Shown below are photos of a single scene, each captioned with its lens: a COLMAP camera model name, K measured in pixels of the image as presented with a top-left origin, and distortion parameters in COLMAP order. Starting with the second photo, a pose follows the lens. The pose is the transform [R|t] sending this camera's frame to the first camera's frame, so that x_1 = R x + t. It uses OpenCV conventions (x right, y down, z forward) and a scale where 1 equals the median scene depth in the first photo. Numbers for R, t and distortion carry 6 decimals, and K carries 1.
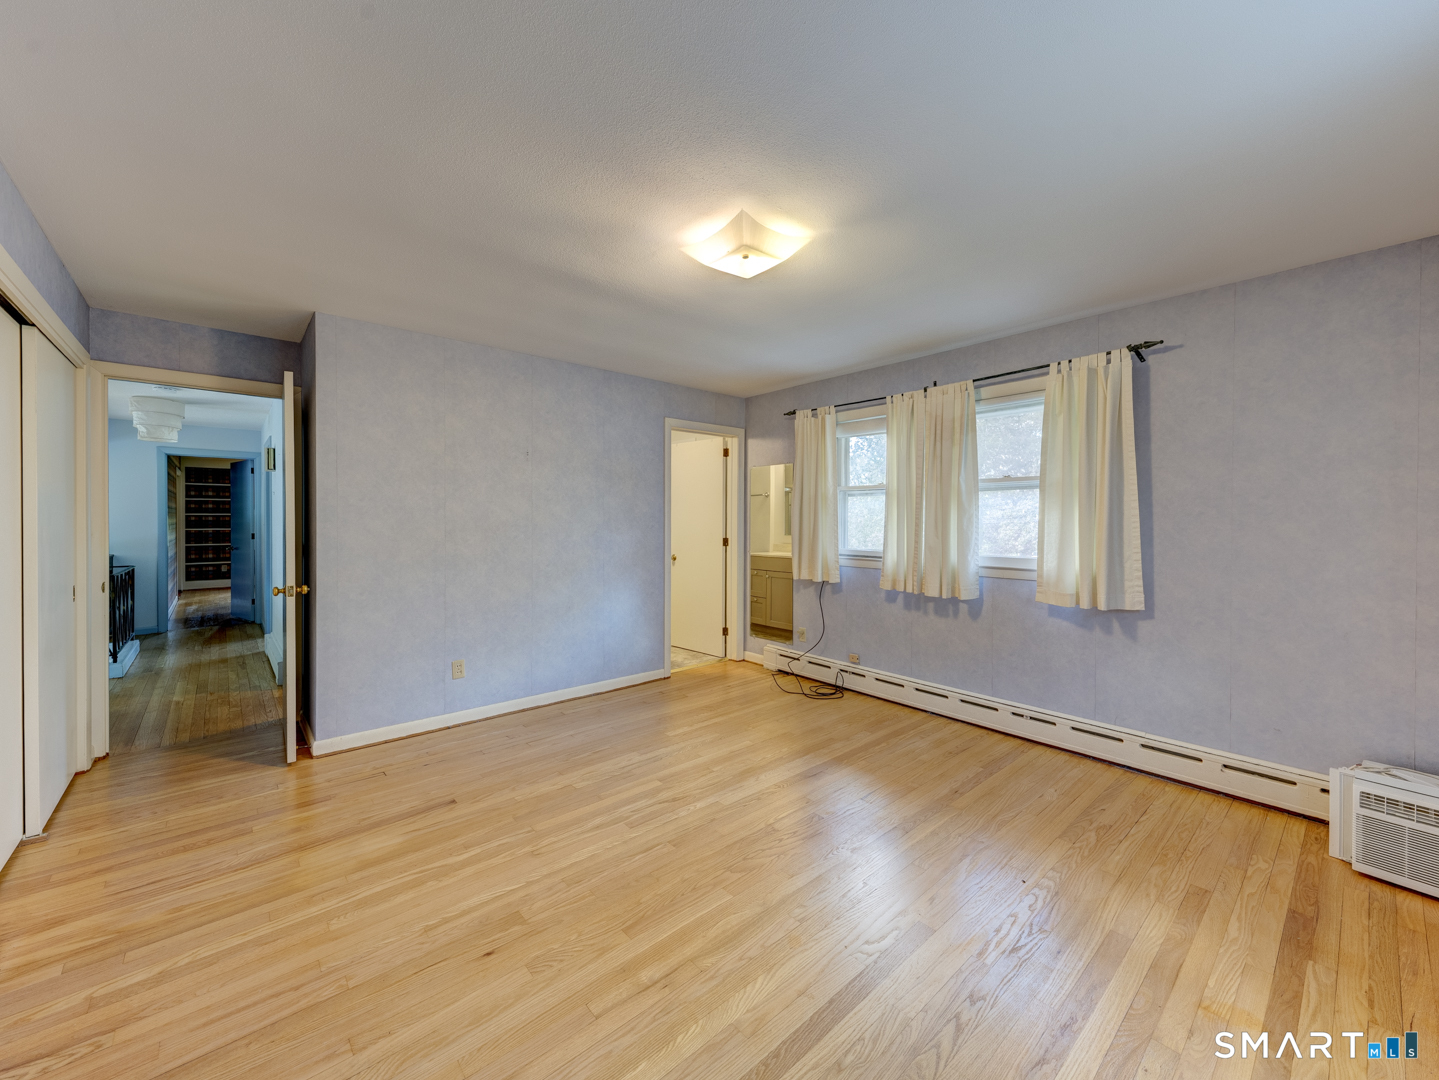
lens RADIAL K [[562.8, 0, 720.5], [0, 562.8, 527.5], [0, 0, 1]] dist [0.015607, -0.002192]
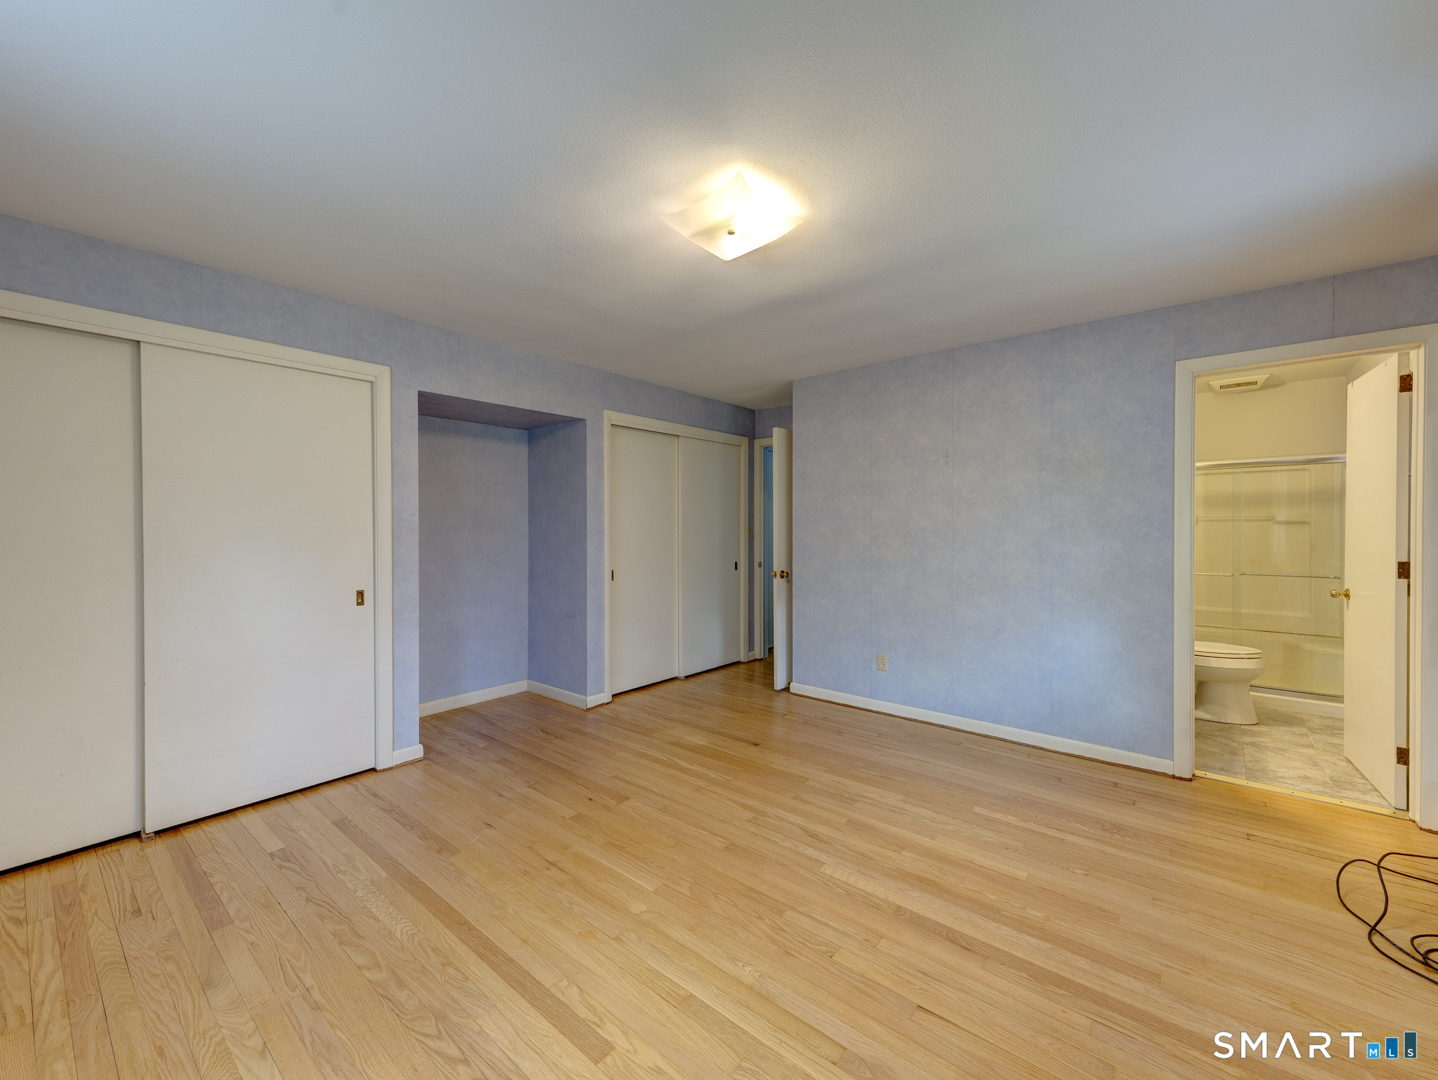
lens RADIAL K [[562.4, 0, 714.5], [0, 562.4, 533.9], [0, 0, 1]] dist [0.015607, -0.002192]
pose [[0.181725, 0.012265, -0.983273, 0.795824], [-0.013468, 0.999859, 0.009983, -0.005276], [0.983257, 0.011428, 0.181865, 0.700438]]
